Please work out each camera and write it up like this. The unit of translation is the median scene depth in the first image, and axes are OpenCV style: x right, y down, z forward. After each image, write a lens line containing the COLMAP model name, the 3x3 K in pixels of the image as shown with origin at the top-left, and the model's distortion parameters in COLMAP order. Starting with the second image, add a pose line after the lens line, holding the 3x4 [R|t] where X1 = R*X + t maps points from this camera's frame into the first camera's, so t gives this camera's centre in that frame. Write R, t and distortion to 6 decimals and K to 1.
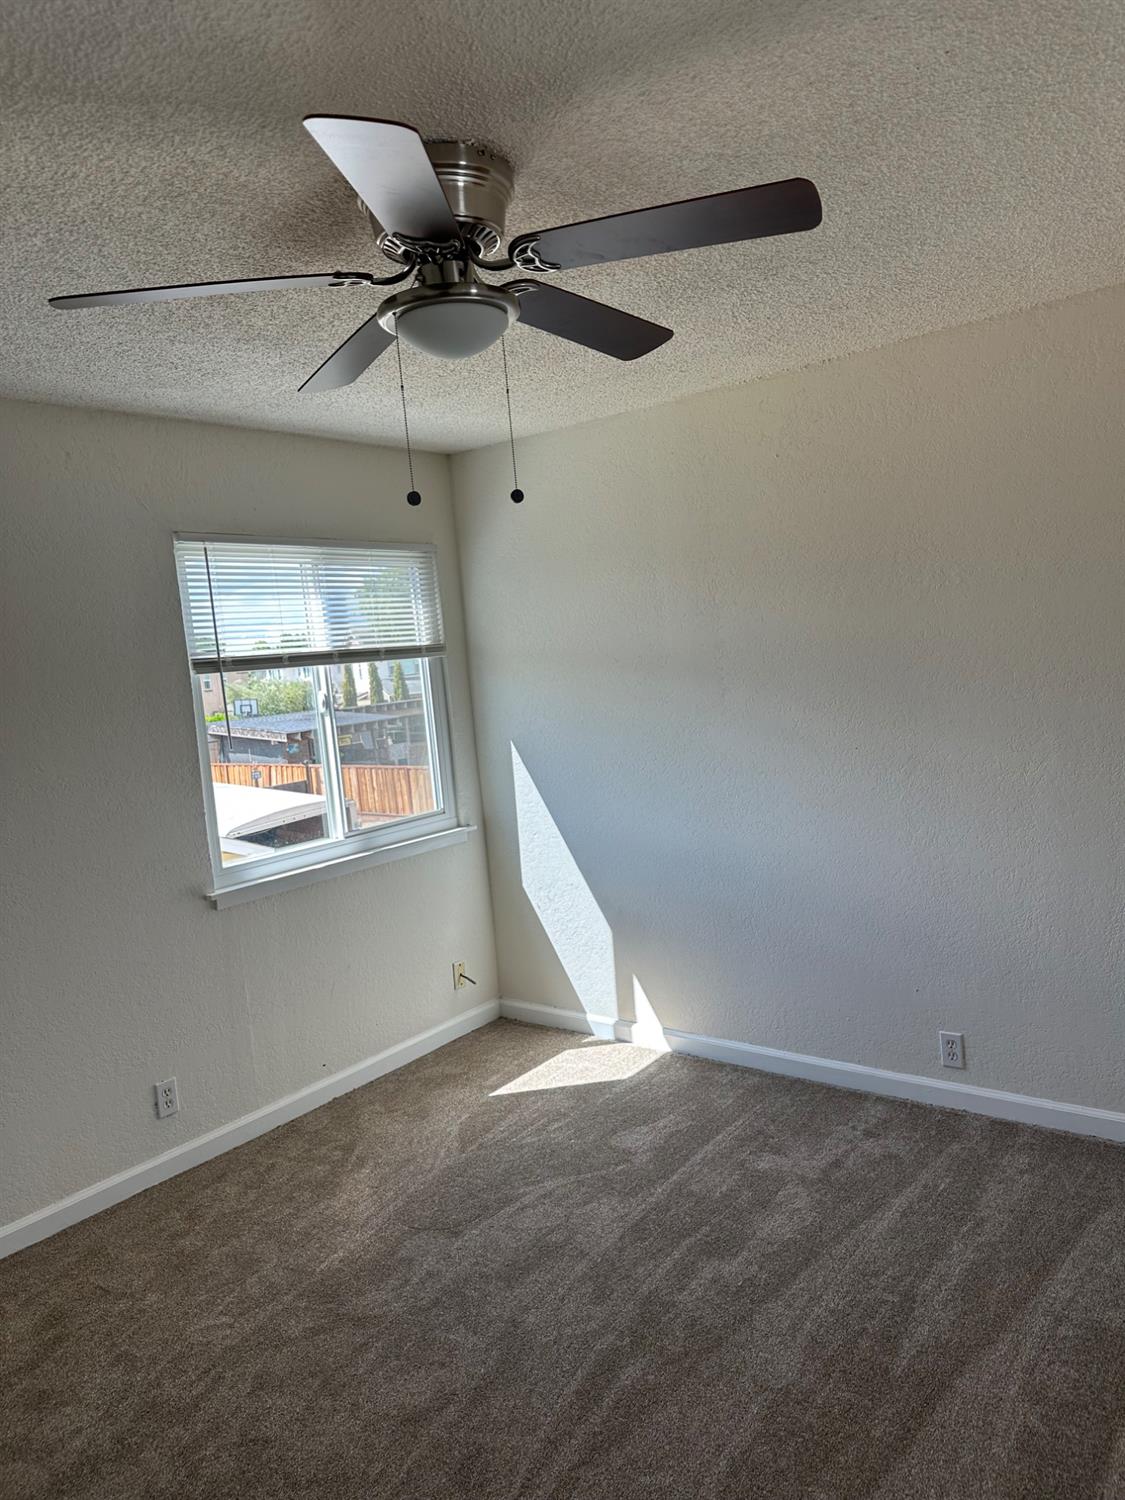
lens RADIAL K [[1065.6, 0, 562.5], [0, 1065.6, 750.0], [0, 0, 1]] dist [-0.024592, 0.003617]
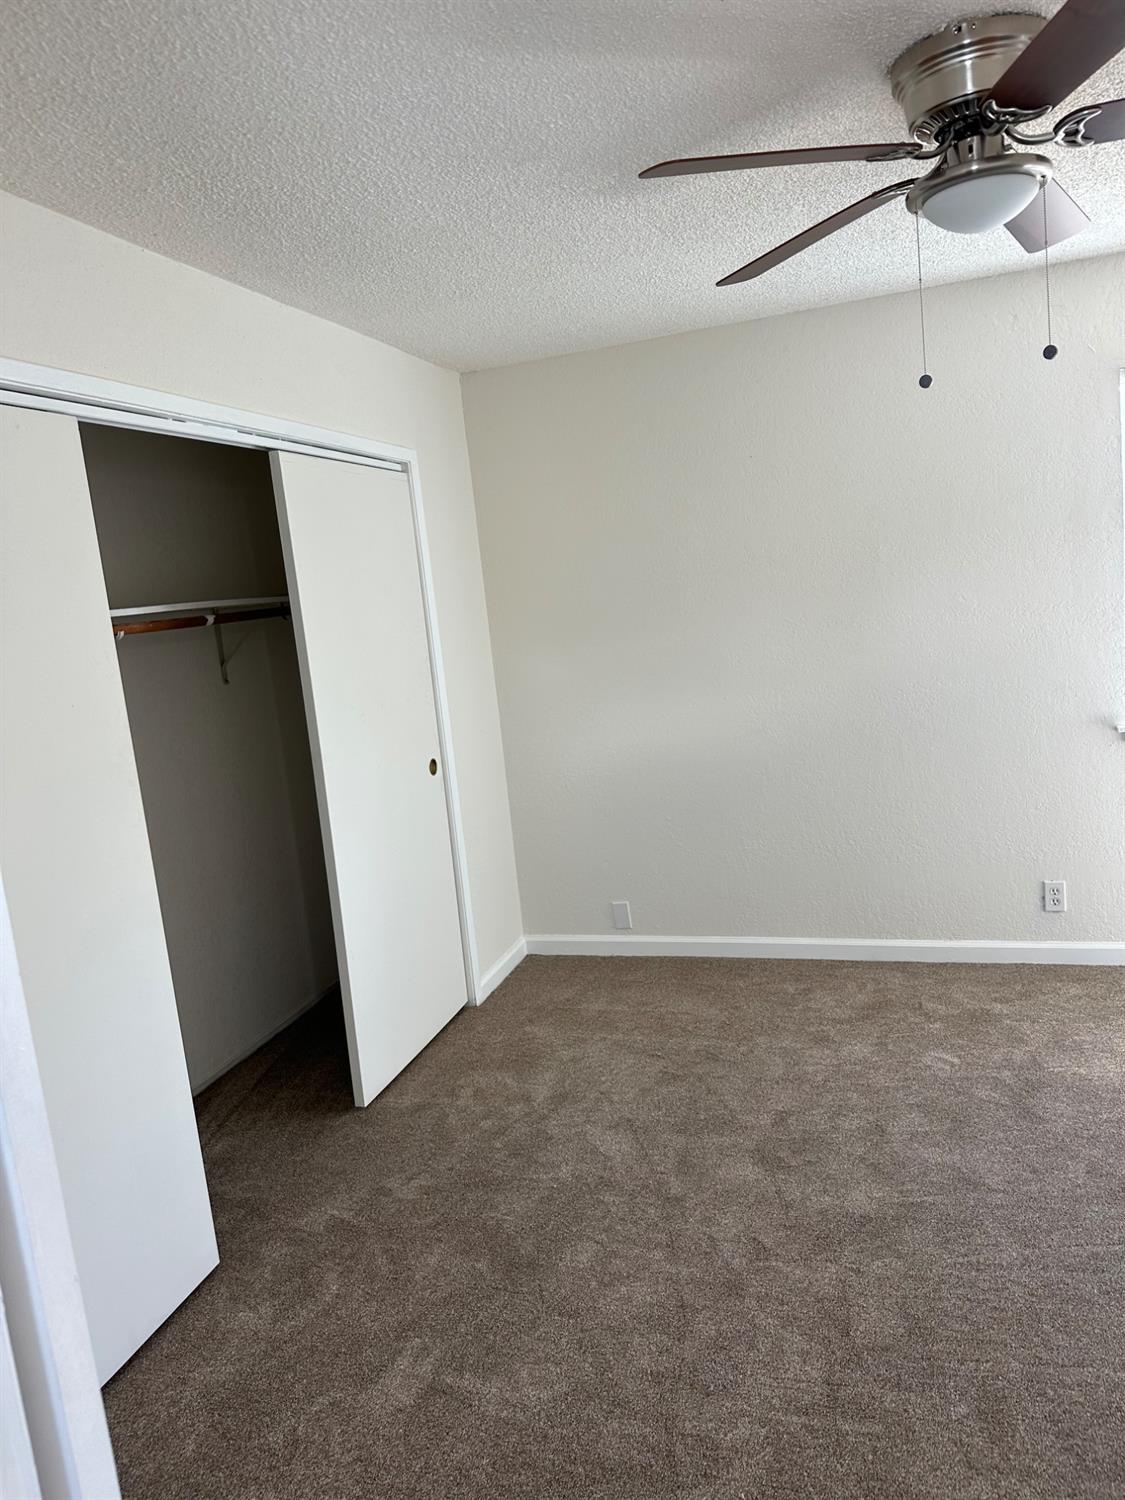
lens RADIAL K [[1066.2, 0, 562.5], [0, 1066.2, 750.0], [0, 0, 1]] dist [0.140050, -0.237681]
pose [[0.317032, 0.185732, -0.930051, 0.544431], [-0.007545, 0.981100, 0.193354, -0.047064], [0.948385, -0.054282, 0.312442, 0.162056]]
